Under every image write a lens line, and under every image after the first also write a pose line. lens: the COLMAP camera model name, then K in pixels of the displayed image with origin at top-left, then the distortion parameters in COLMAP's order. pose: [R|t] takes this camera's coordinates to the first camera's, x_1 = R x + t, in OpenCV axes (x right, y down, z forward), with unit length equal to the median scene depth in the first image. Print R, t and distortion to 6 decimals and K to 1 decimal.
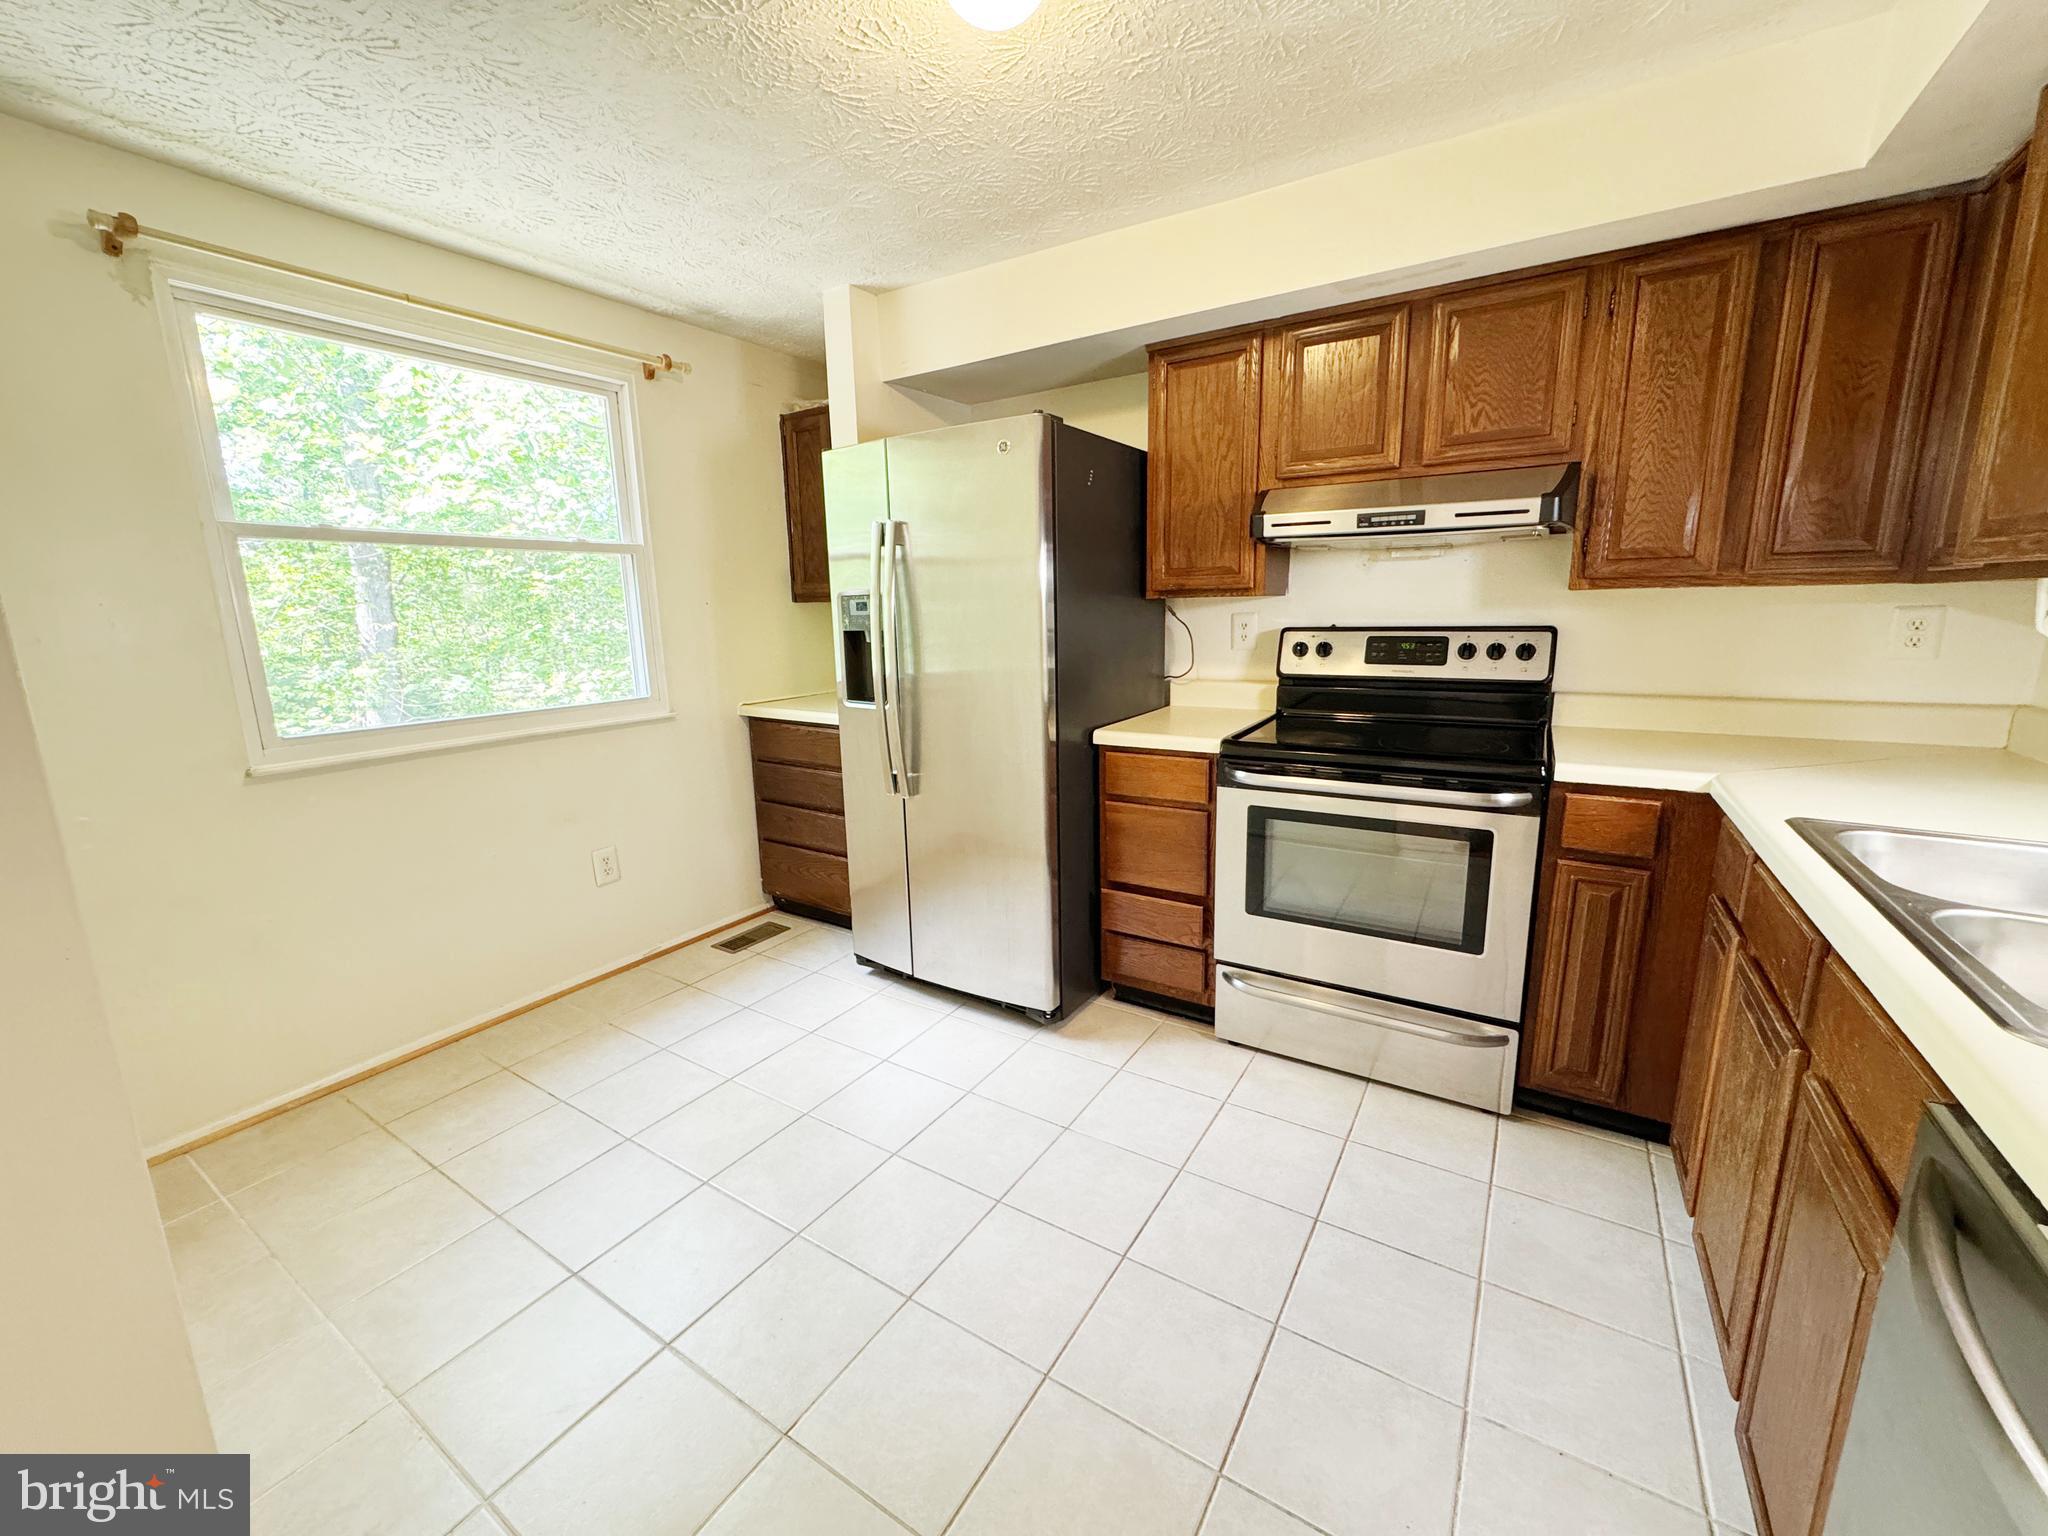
lens RADIAL K [[817.4, 0, 1026.7], [0, 817.4, 771.3], [0, 0, 1]] dist [-0.003356, -0.000897]
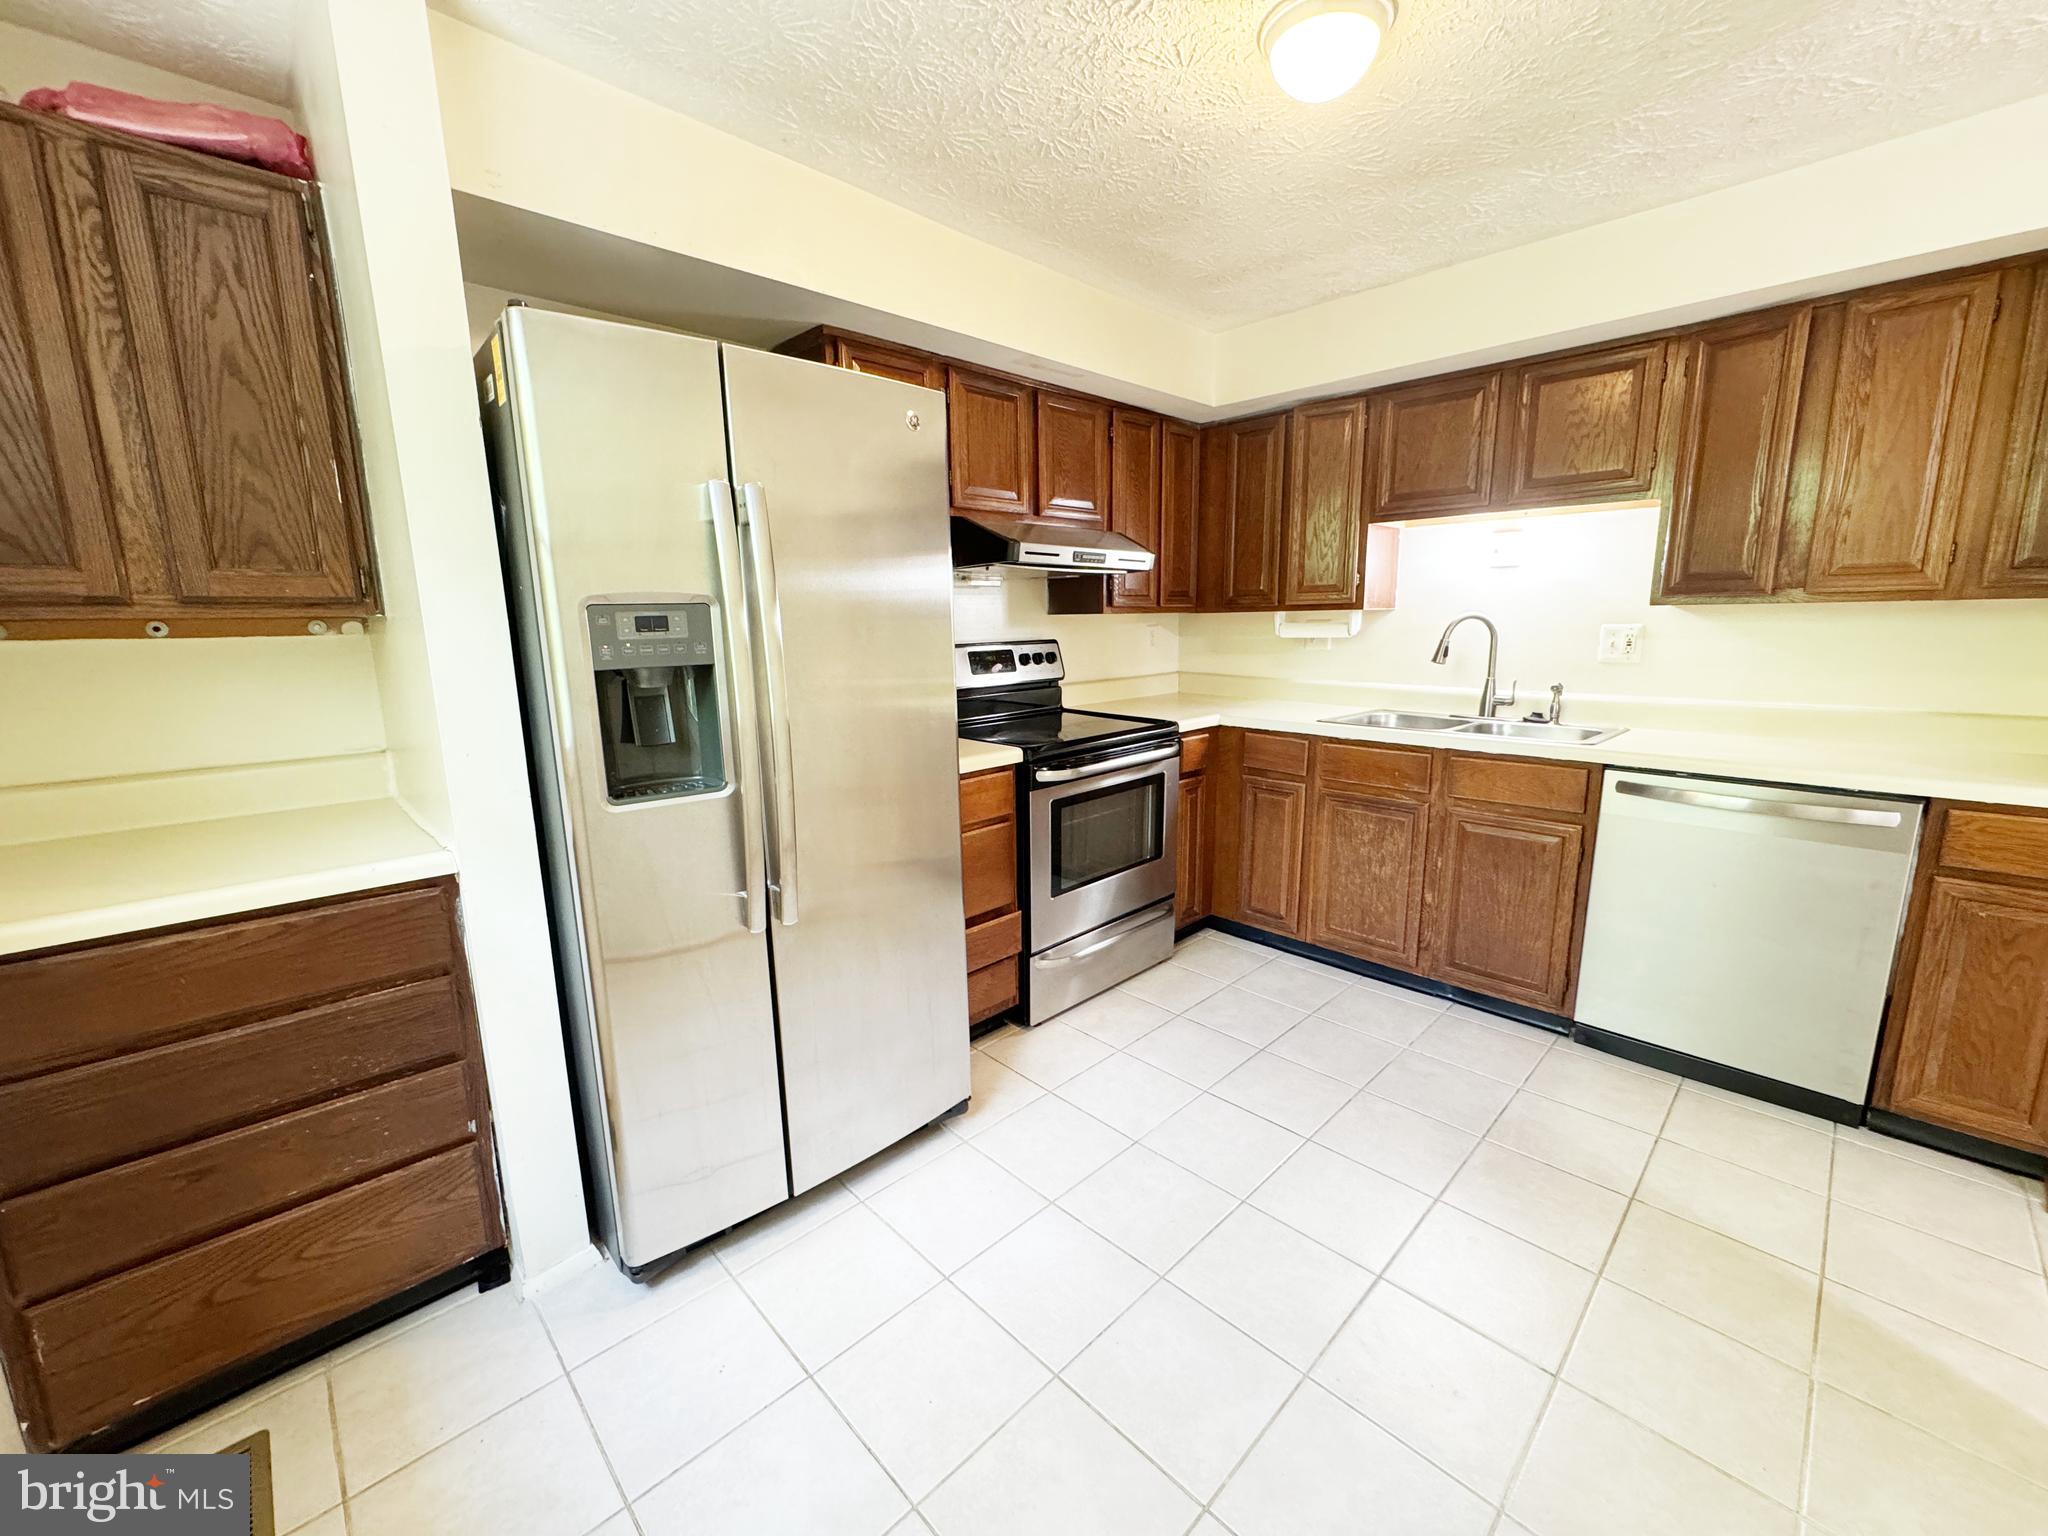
lens RADIAL K [[817.4, 0, 1030.6], [0, 817.4, 764.2], [0, 0, 1]] dist [-0.003356, -0.000897]
pose [[0.227837, -0.159643, 0.960523, -0.761787], [0.202711, 0.972630, 0.113572, -0.133804], [-0.952365, 0.168832, 0.253963, 0.702200]]
